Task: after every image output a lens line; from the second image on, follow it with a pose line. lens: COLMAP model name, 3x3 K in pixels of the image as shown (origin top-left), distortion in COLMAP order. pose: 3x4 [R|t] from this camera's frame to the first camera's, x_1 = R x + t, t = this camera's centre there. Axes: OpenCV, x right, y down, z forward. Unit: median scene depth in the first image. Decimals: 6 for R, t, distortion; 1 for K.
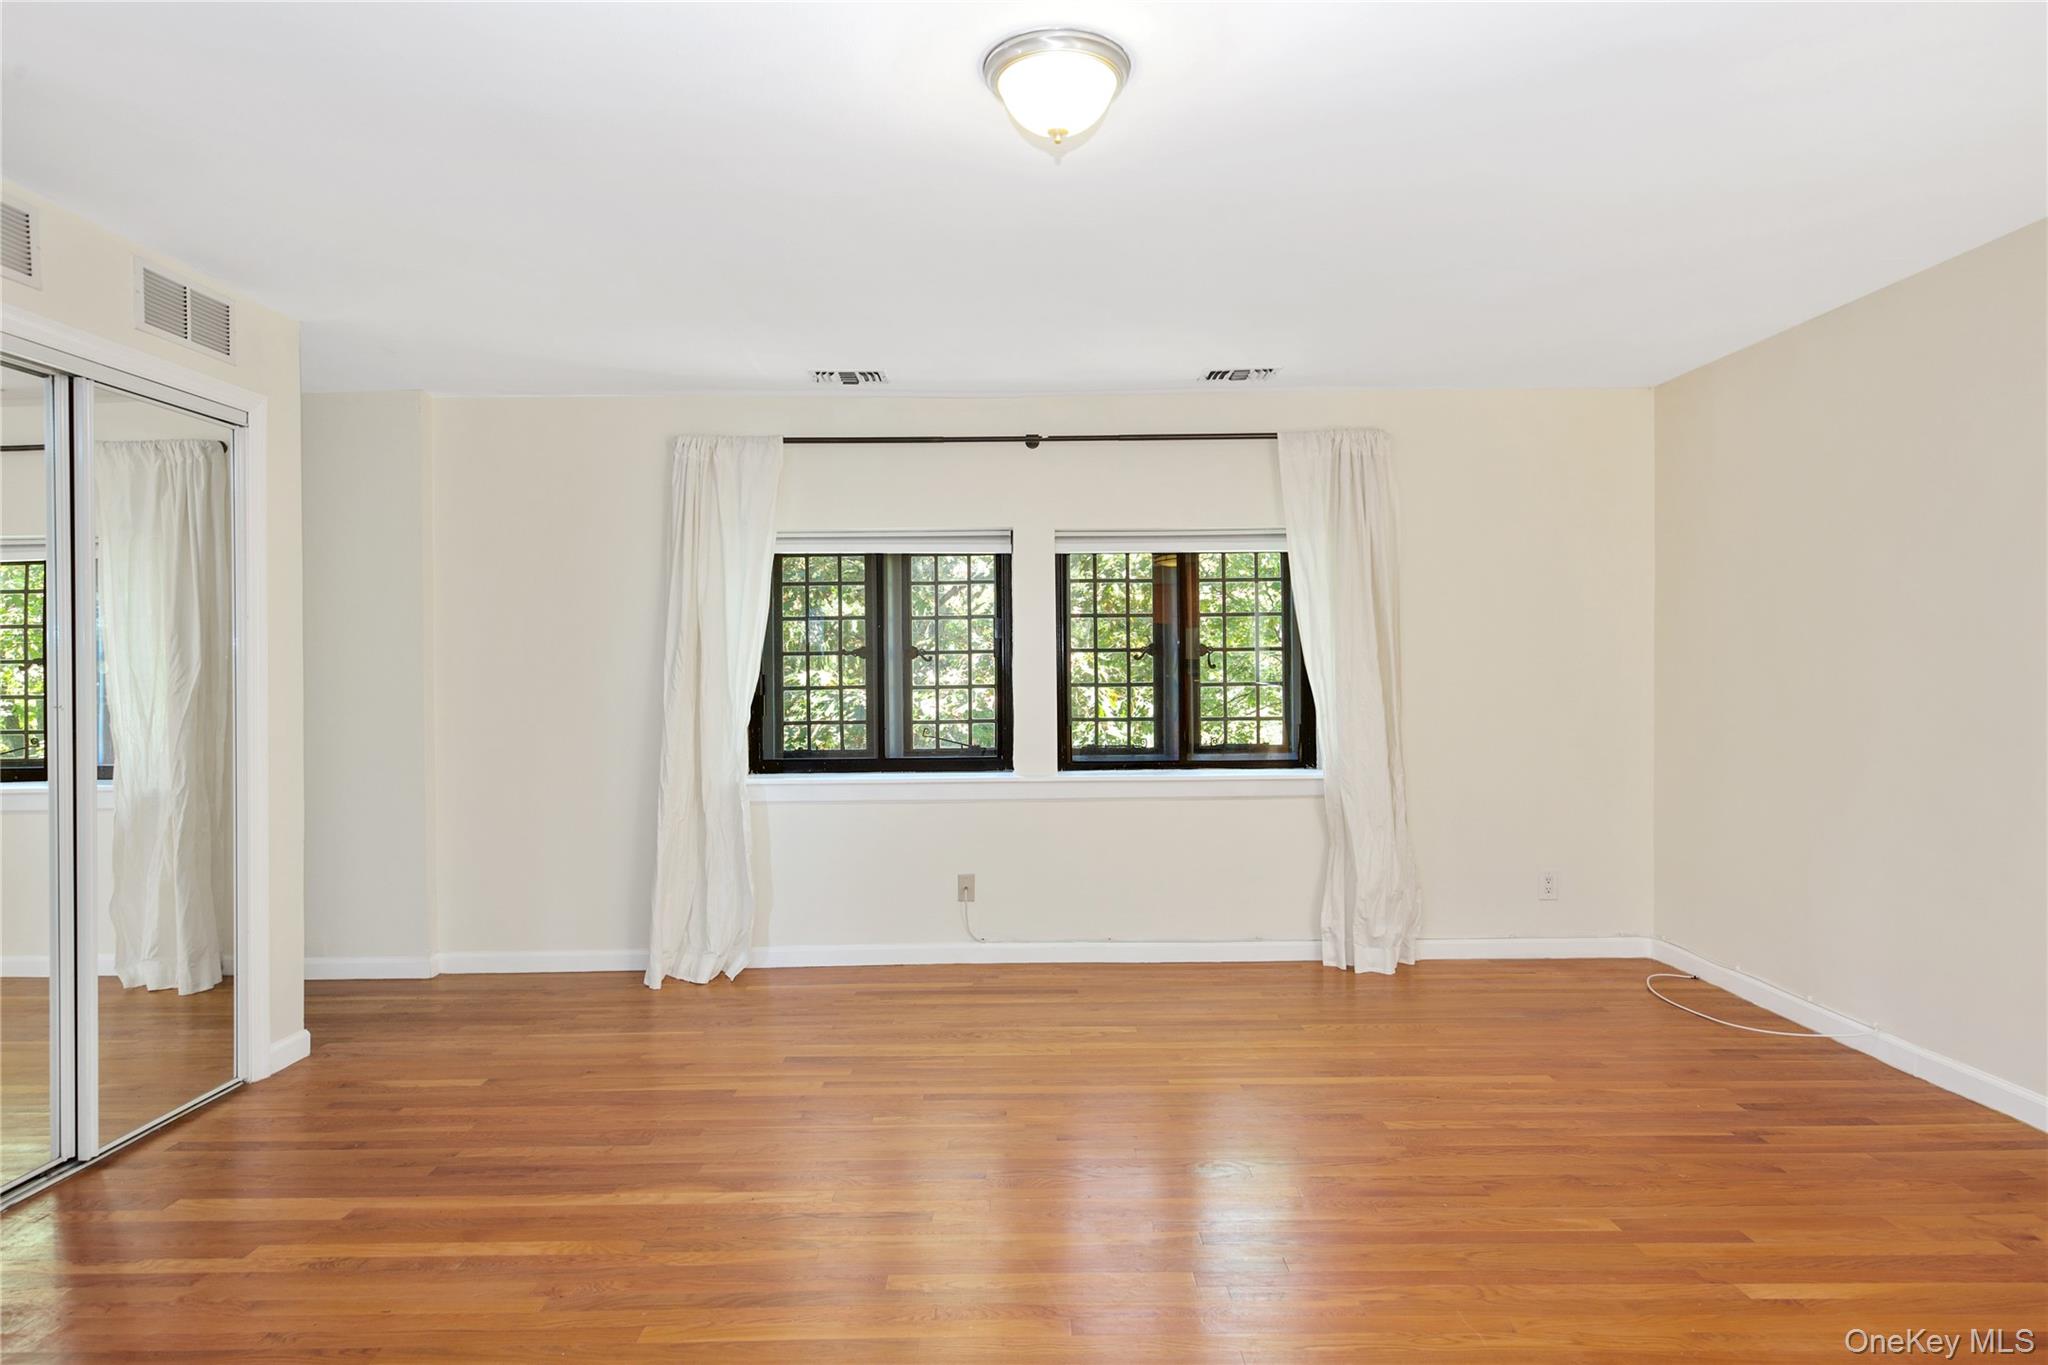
lens RADIAL K [[1186.0, 0, 1007.1], [0, 1186.0, 679.5], [0, 0, 1]] dist [0.020859, -0.000424]
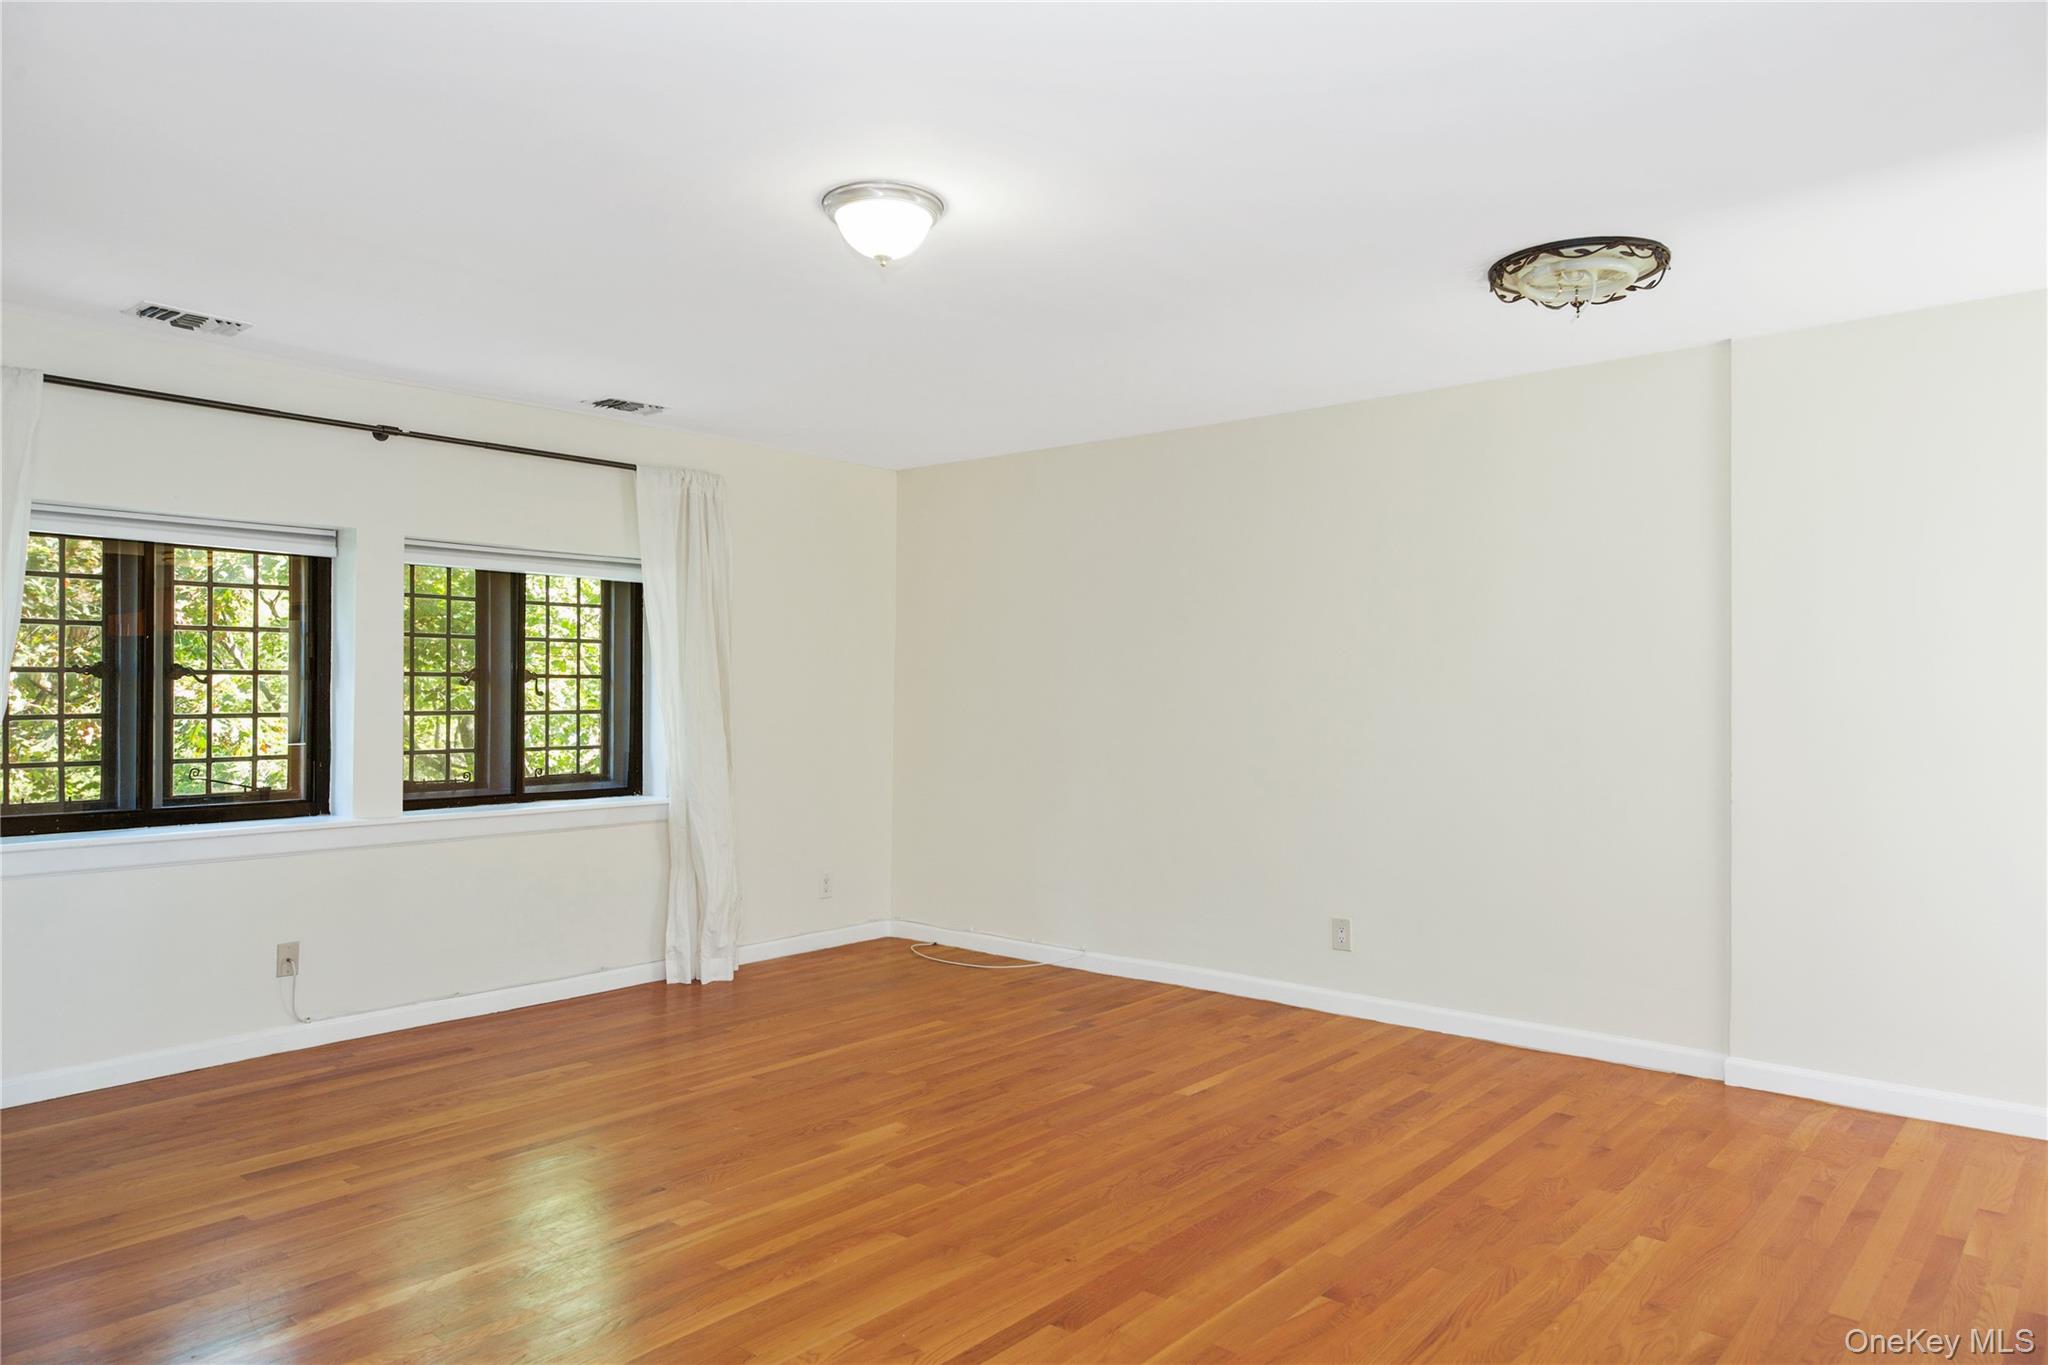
lens RADIAL K [[1345.4, 0, 1024.0], [0, 1345.4, 682.5], [0, 0, 1]] dist [0.033634, -0.001126]
pose [[0.652438, 0.017131, 0.757649, -0.433850], [-0.000863, 0.999761, -0.021862, 0.003945], [-0.757842, 0.013610, 0.652296, -0.003780]]
